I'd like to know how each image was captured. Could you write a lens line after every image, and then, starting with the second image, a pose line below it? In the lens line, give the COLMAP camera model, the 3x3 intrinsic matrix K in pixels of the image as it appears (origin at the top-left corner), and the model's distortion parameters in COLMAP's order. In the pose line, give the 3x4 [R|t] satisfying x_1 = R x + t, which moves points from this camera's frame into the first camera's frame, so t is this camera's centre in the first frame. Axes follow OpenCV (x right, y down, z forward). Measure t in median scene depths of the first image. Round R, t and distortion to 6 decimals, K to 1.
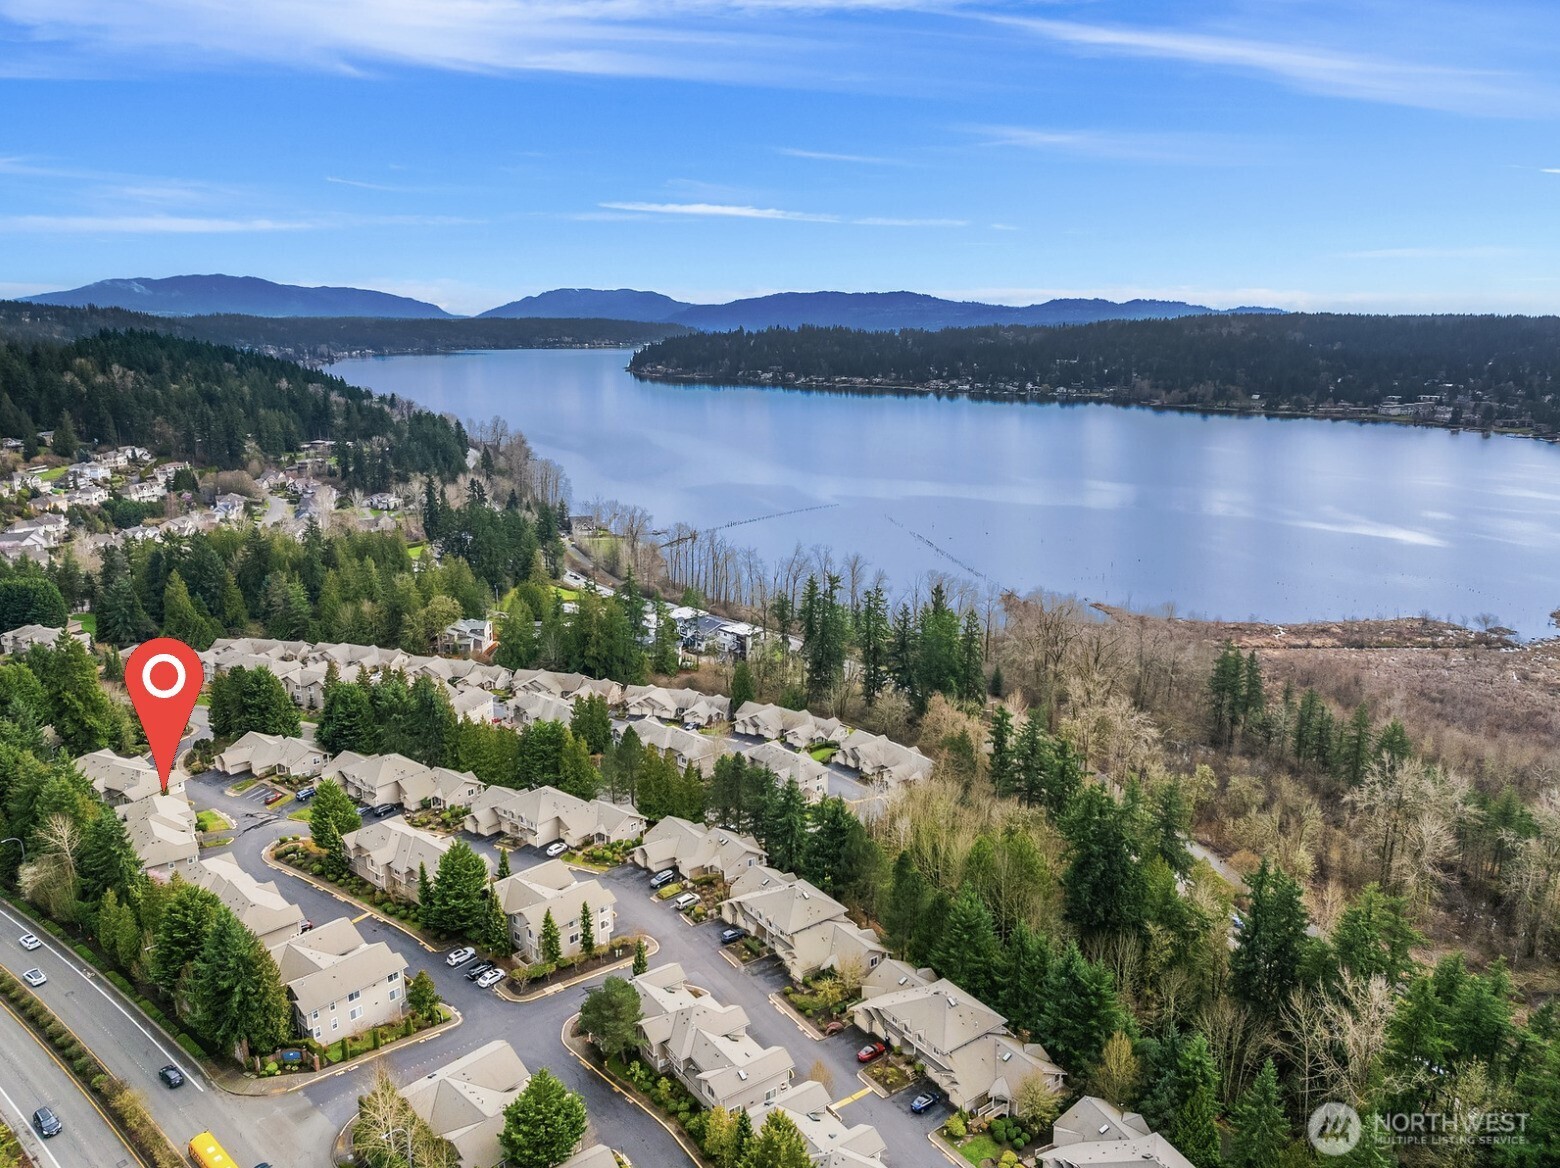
lens RADIAL K [[1109.9, 0, 778.8], [0, 1109.9, 582.6], [0, 0, 1]] dist [-0.041154, 0.010530]
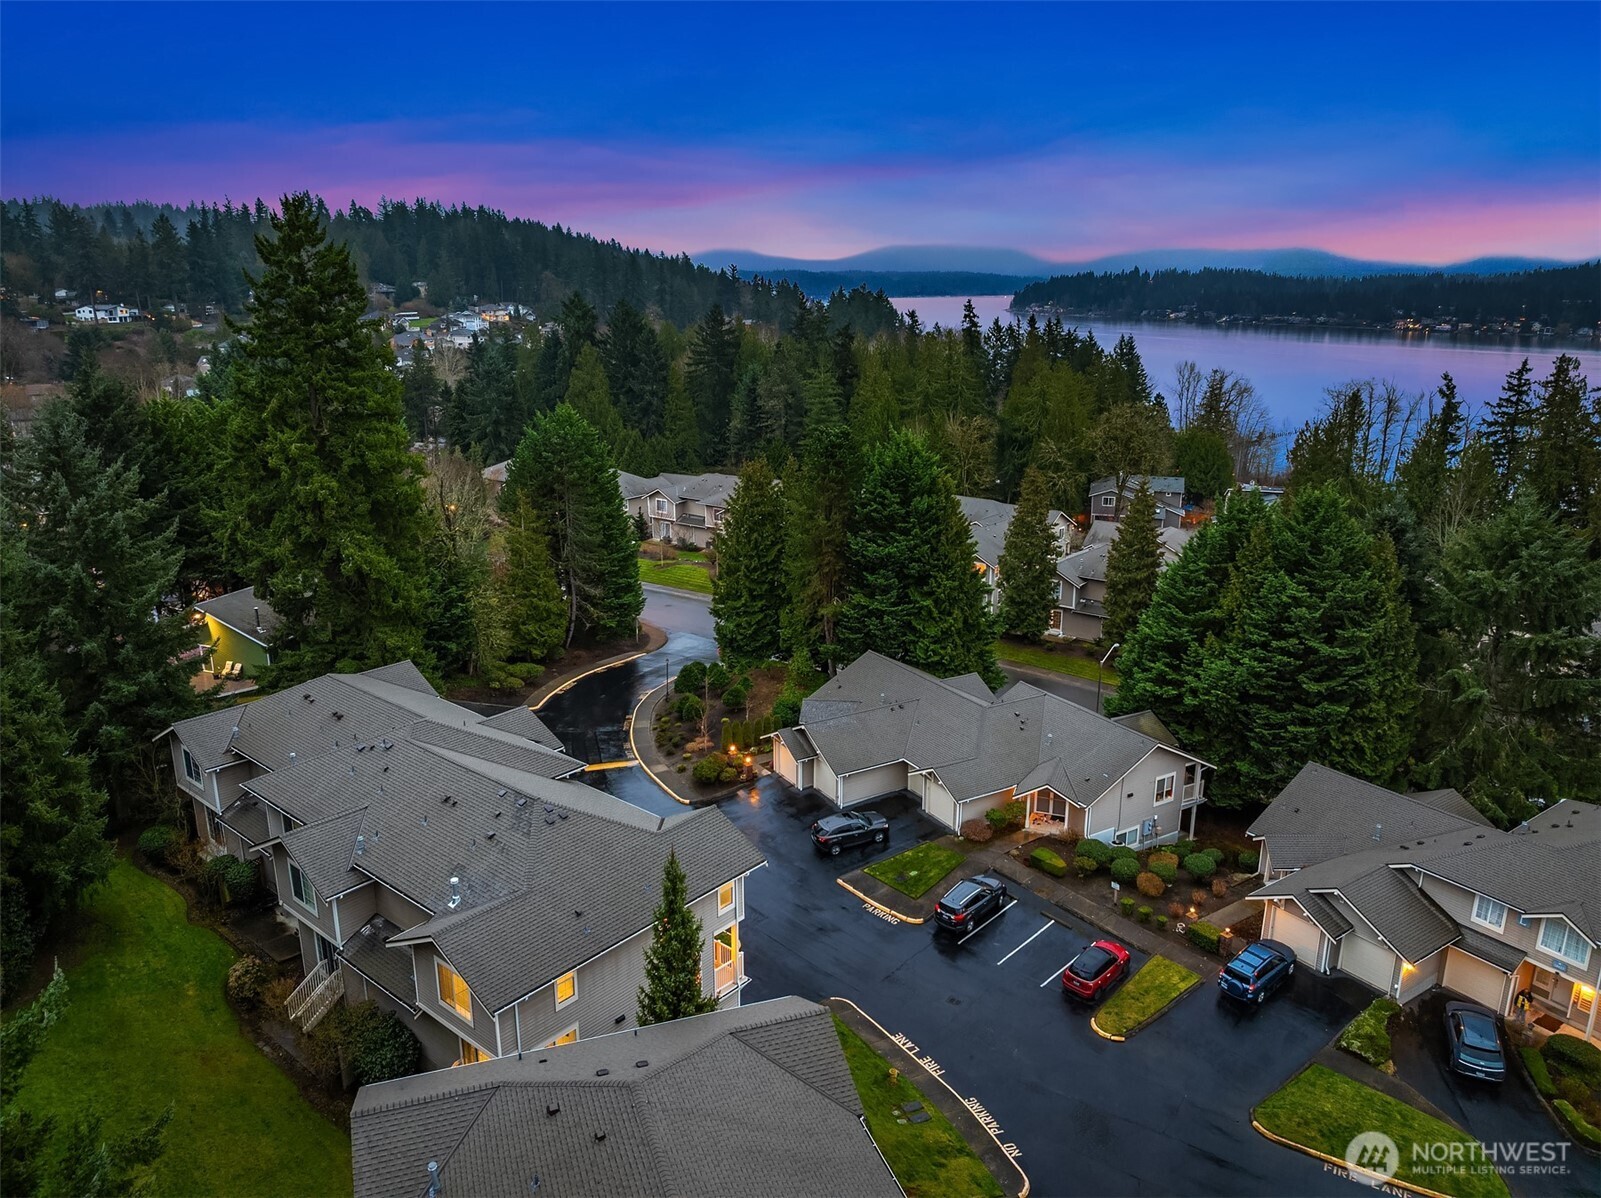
lens RADIAL K [[1120.9, 0, 802.2], [0, 1120.9, 600.0], [0, 0, 1]] dist [-0.035941, 0.004043]
pose [[0.961216, 0.078387, -0.264422, -0.423415], [-0.067667, 0.996483, 0.049424, 0.109110], [0.267366, -0.029614, 0.963140, 0.715004]]
